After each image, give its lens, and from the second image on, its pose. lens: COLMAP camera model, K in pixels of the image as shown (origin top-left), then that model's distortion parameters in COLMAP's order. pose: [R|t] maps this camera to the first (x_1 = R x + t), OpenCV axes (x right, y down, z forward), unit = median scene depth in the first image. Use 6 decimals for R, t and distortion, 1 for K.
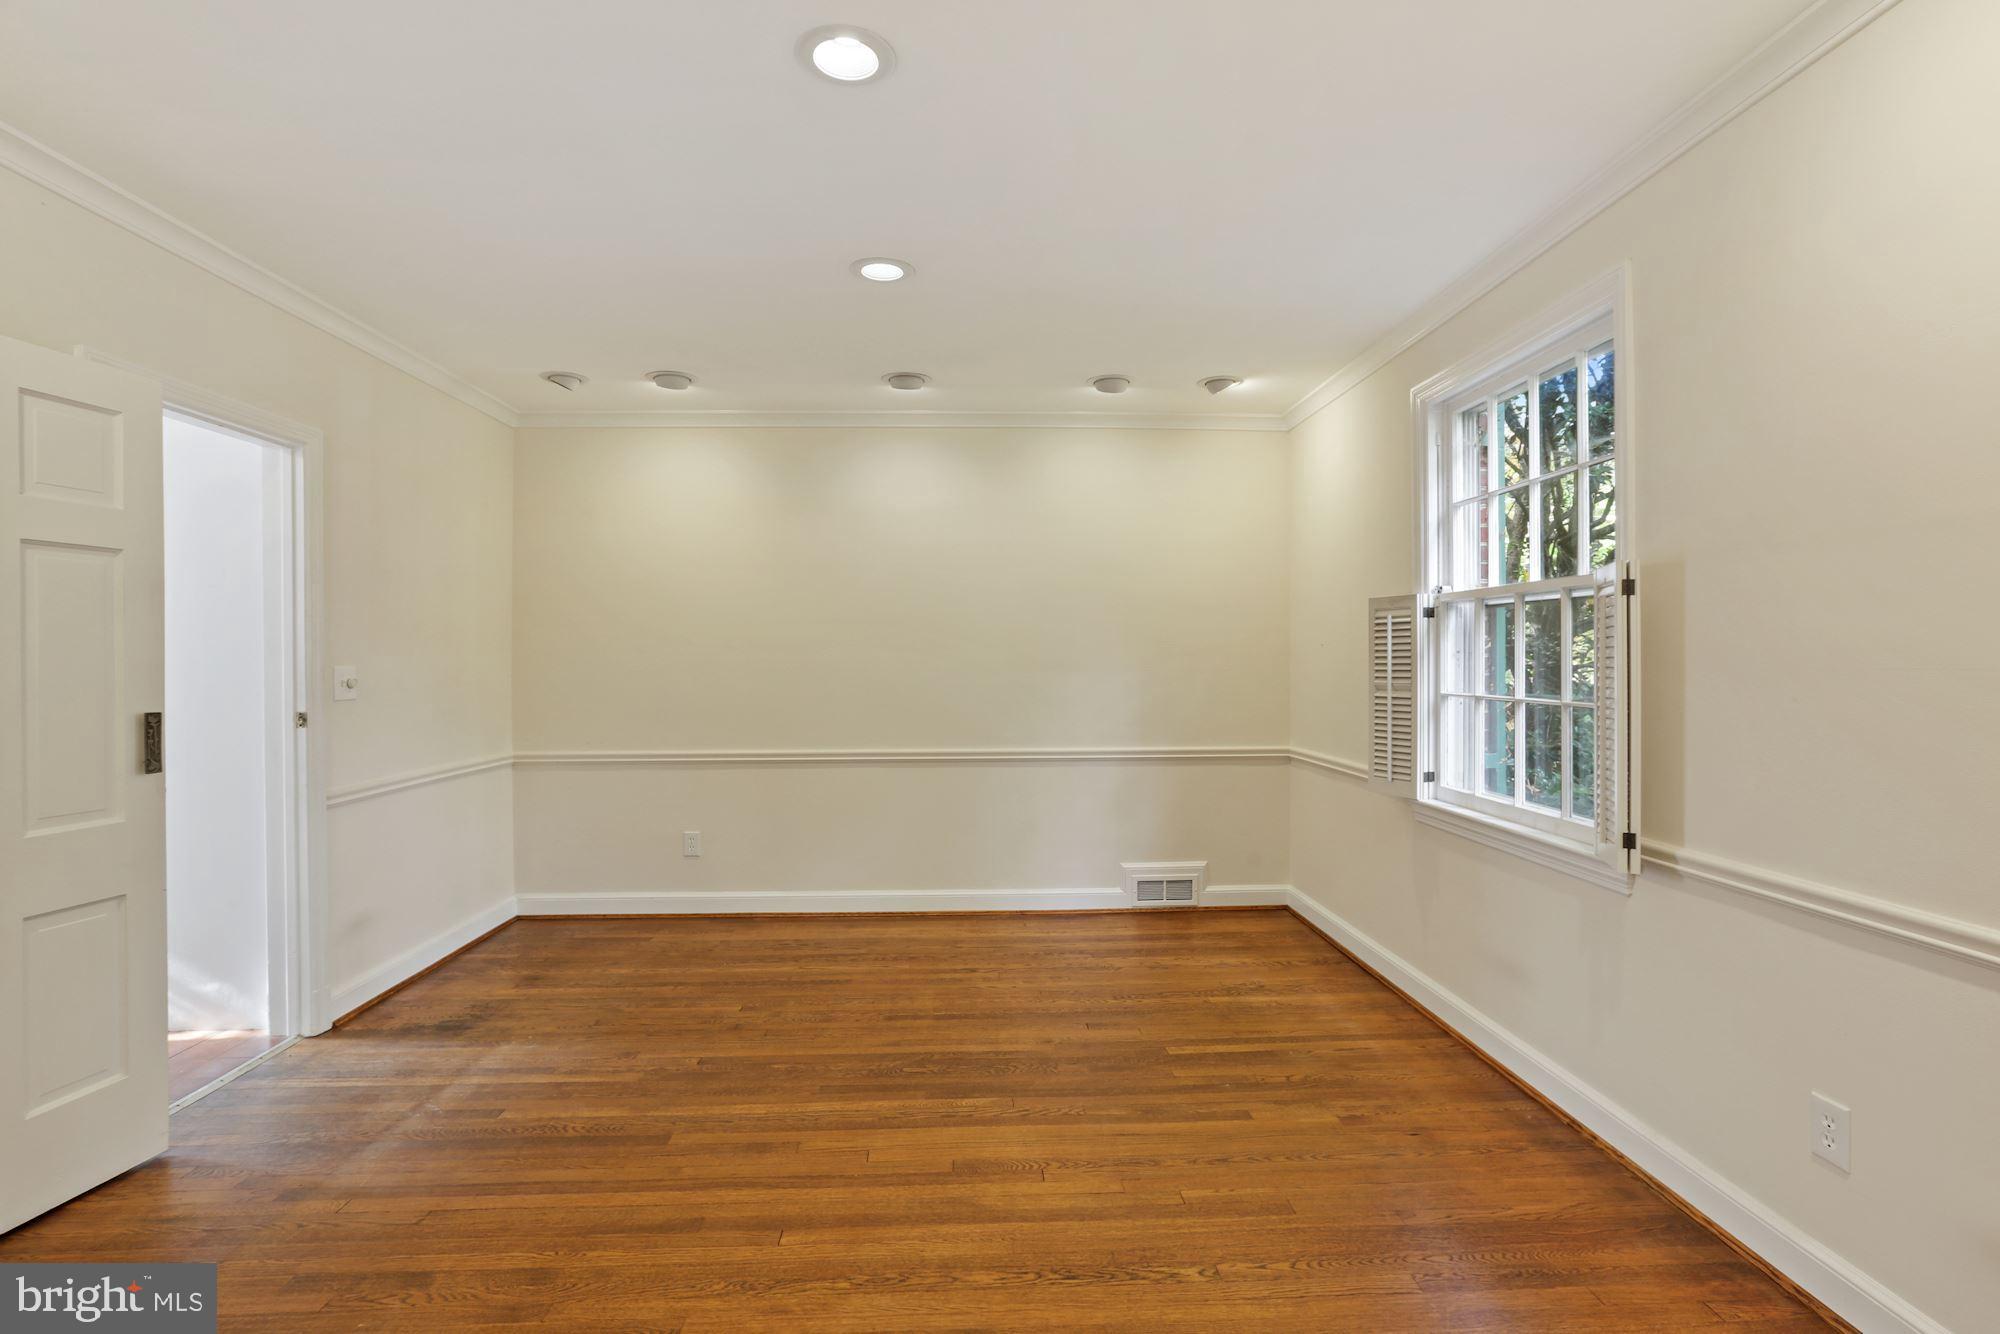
lens RADIAL K [[961.1, 0, 988.3], [0, 961.1, 657.5], [0, 0, 1]] dist [-0.029144, 0.015025]
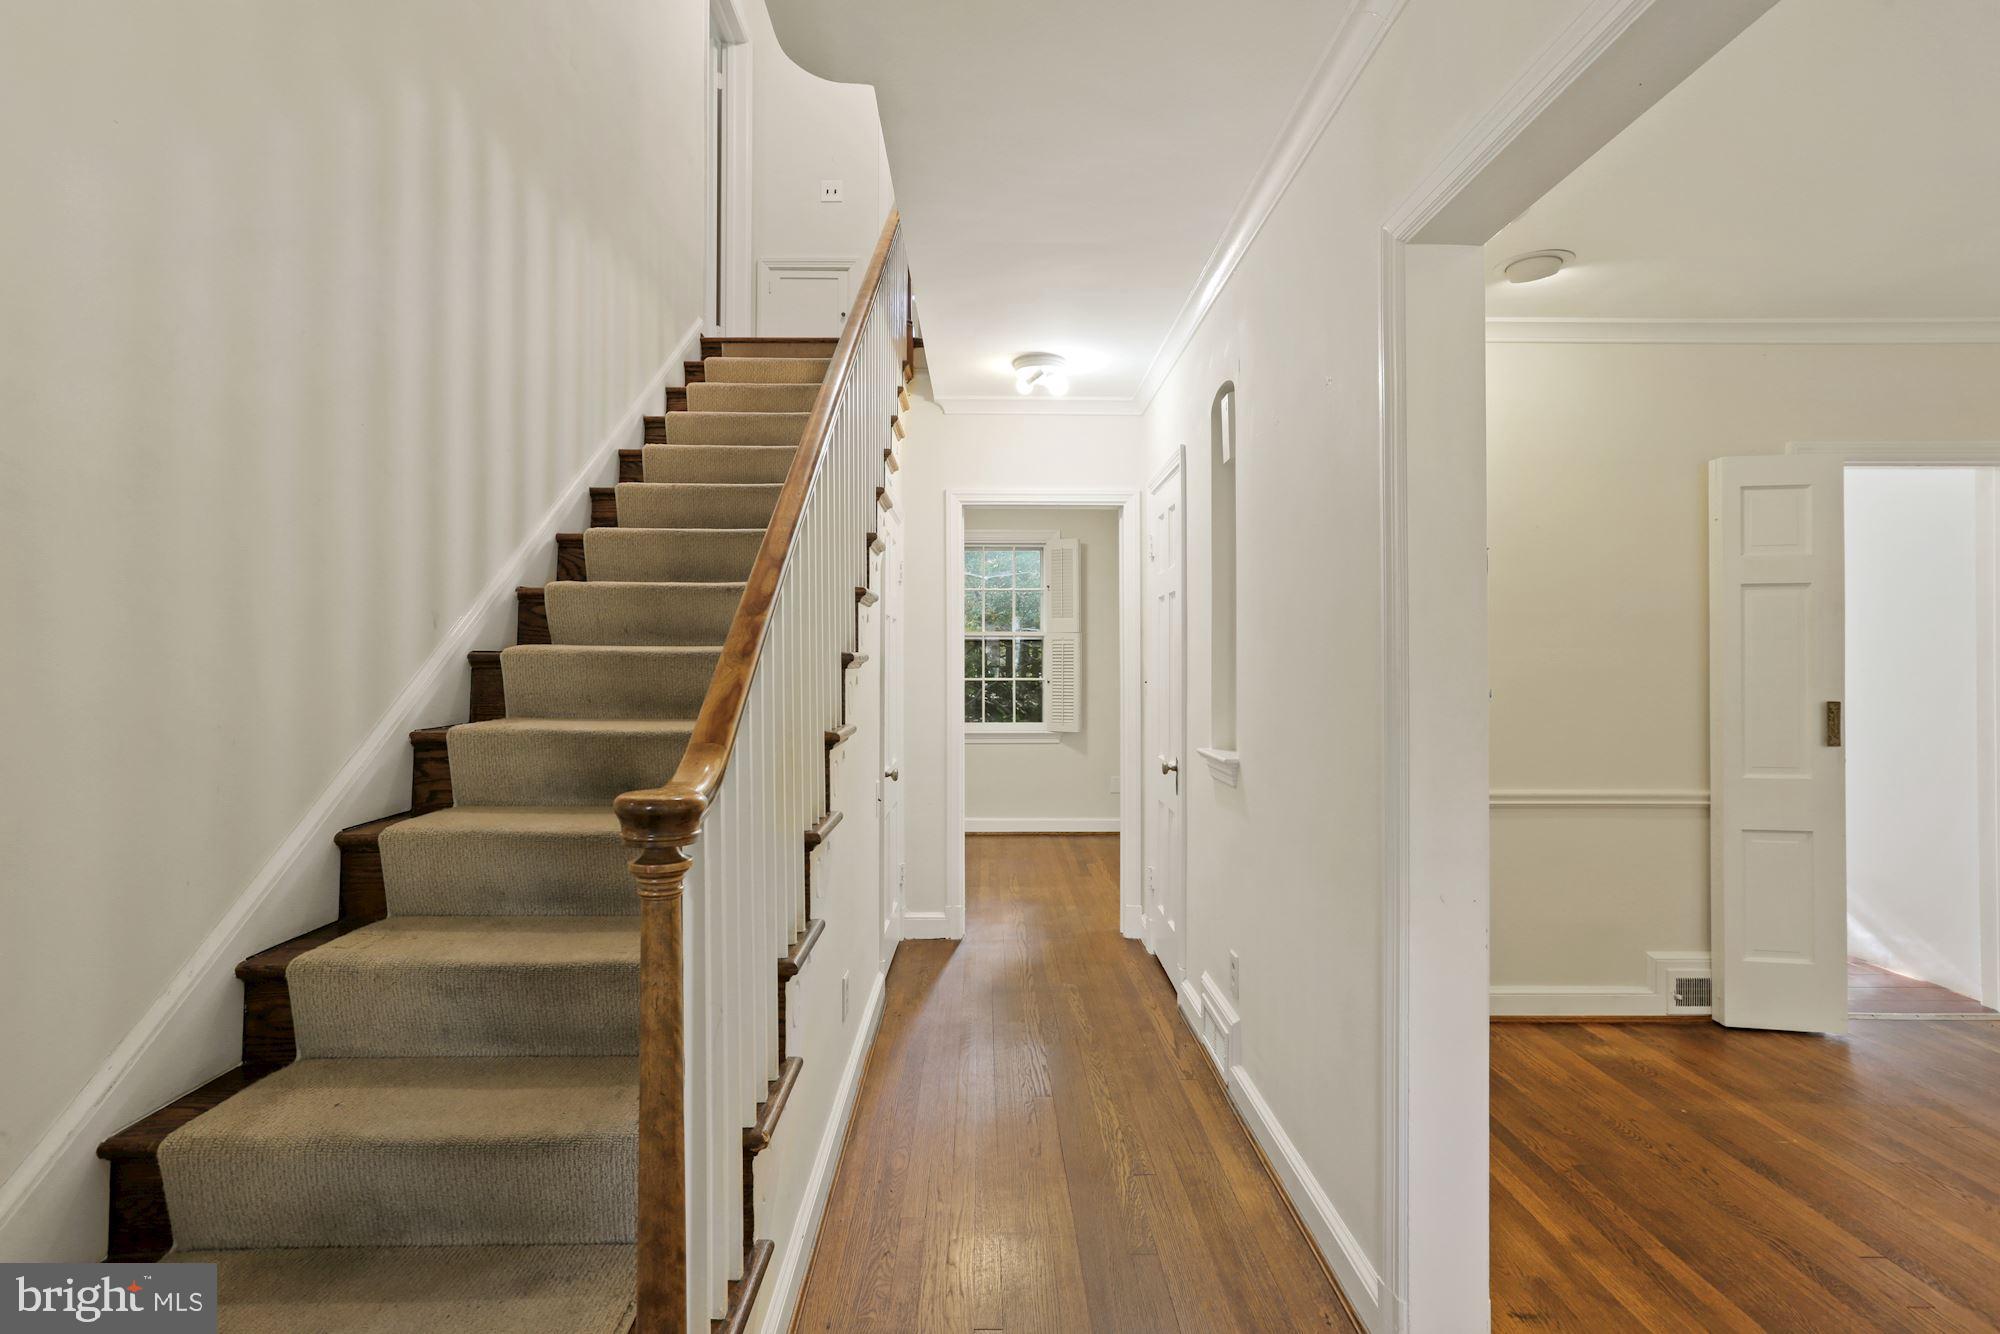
lens RADIAL K [[961.1, 0, 988.3], [0, 961.1, 657.5], [0, 0, 1]] dist [-0.029144, 0.015025]
pose [[-0.023413, 0.000796, -0.999726, 0.499731], [-0.004563, 0.999989, 0.000904, -0.000539], [0.999715, 0.004583, -0.023409, -0.173273]]
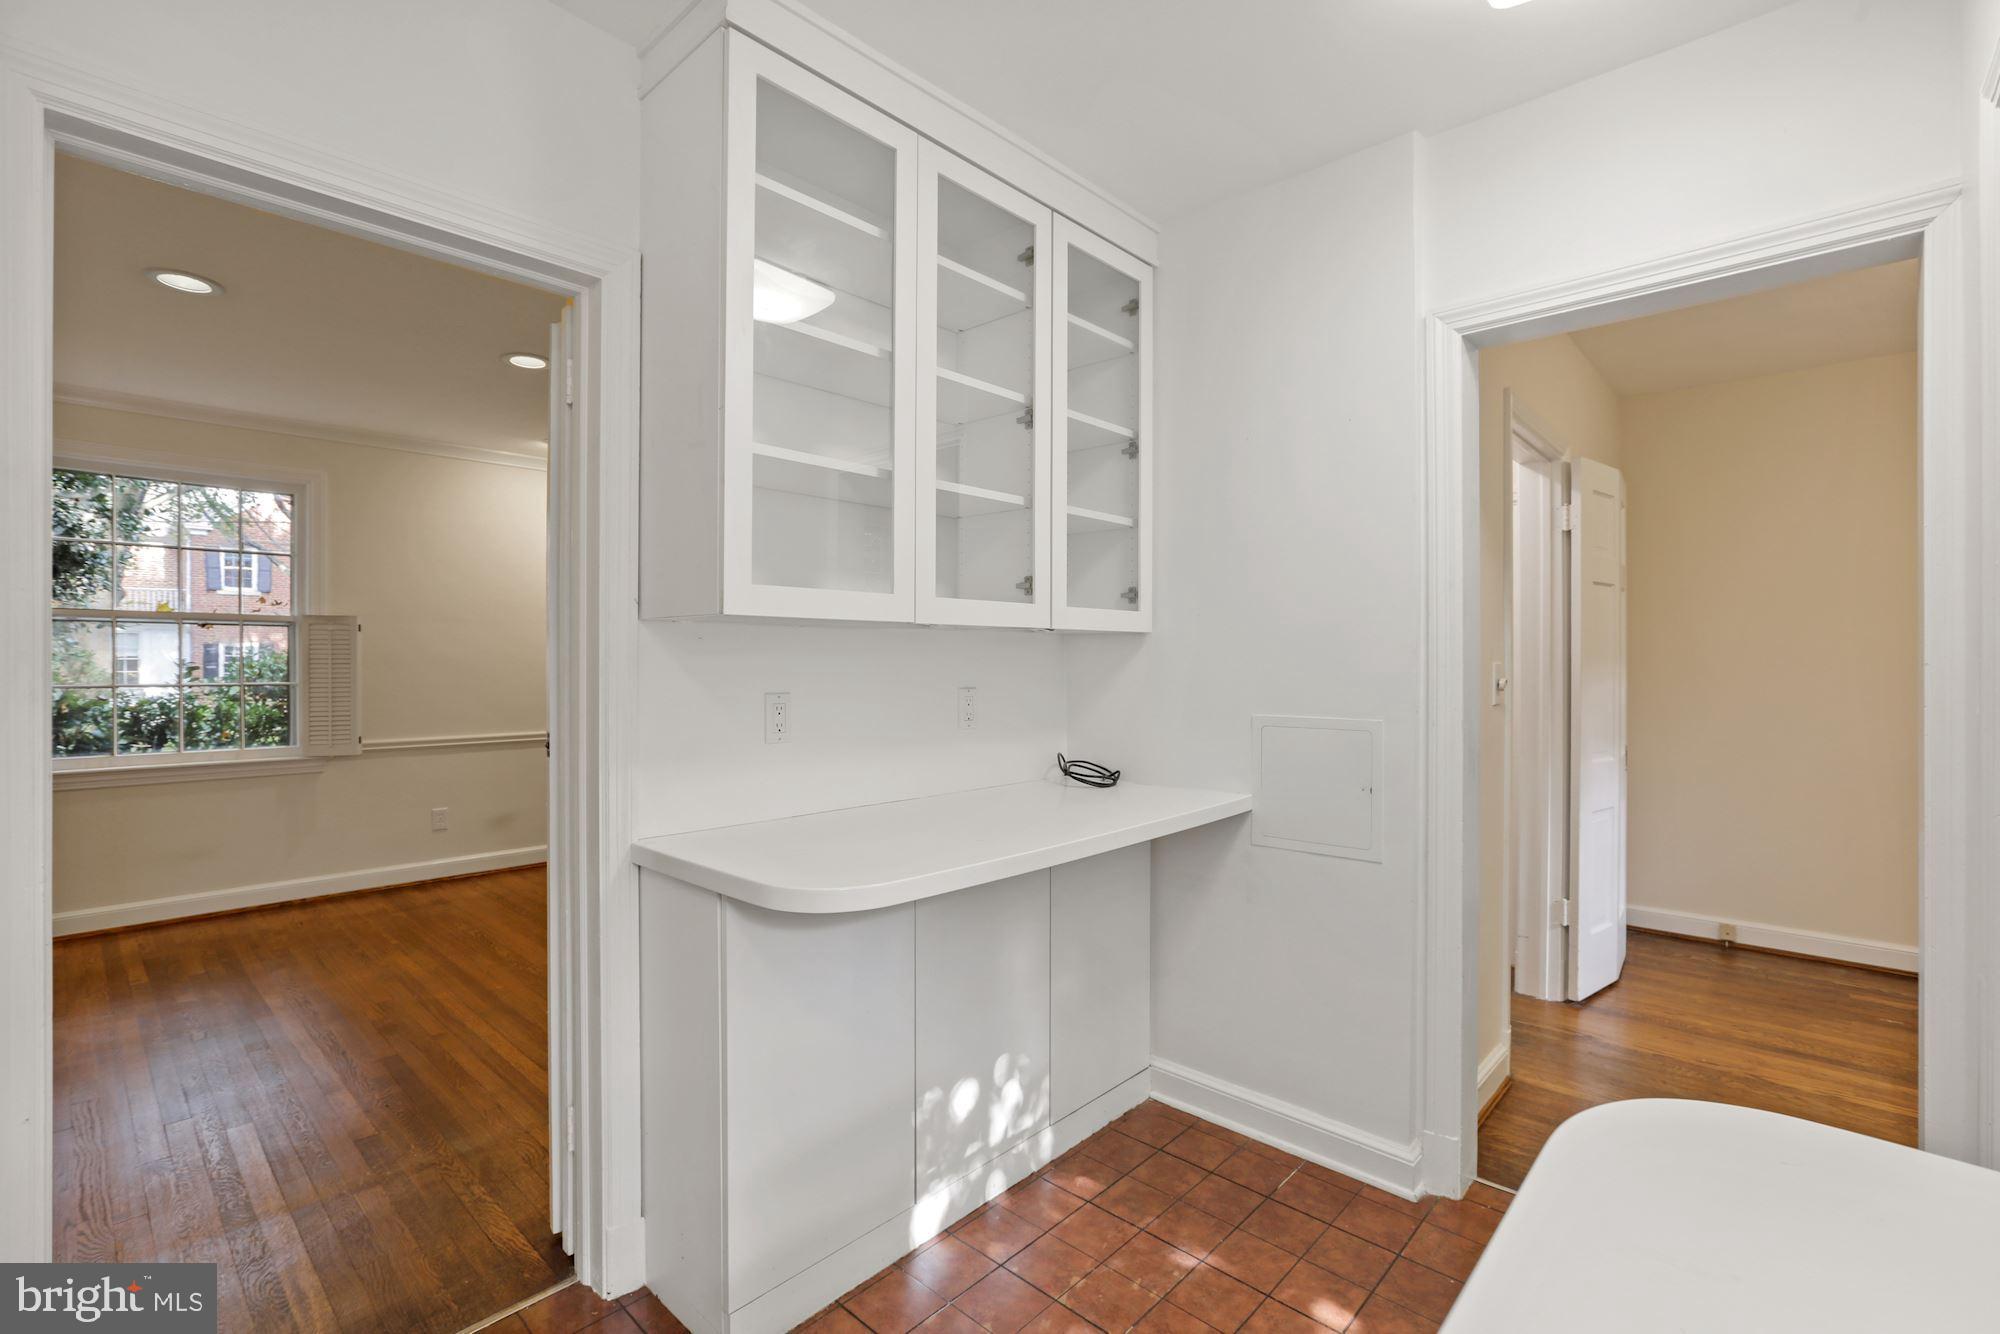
lens RADIAL K [[908.3, 0, 999.6], [0, 908.3, 662.4], [0, 0, 1]] dist [-0.034048, 0.000163]
pose [[-0.712088, 0.003230, 0.702083, -1.940548], [0.003914, 0.999992, -0.000631, 0.009256], [-0.702080, 0.002299, -0.712095, 1.450812]]
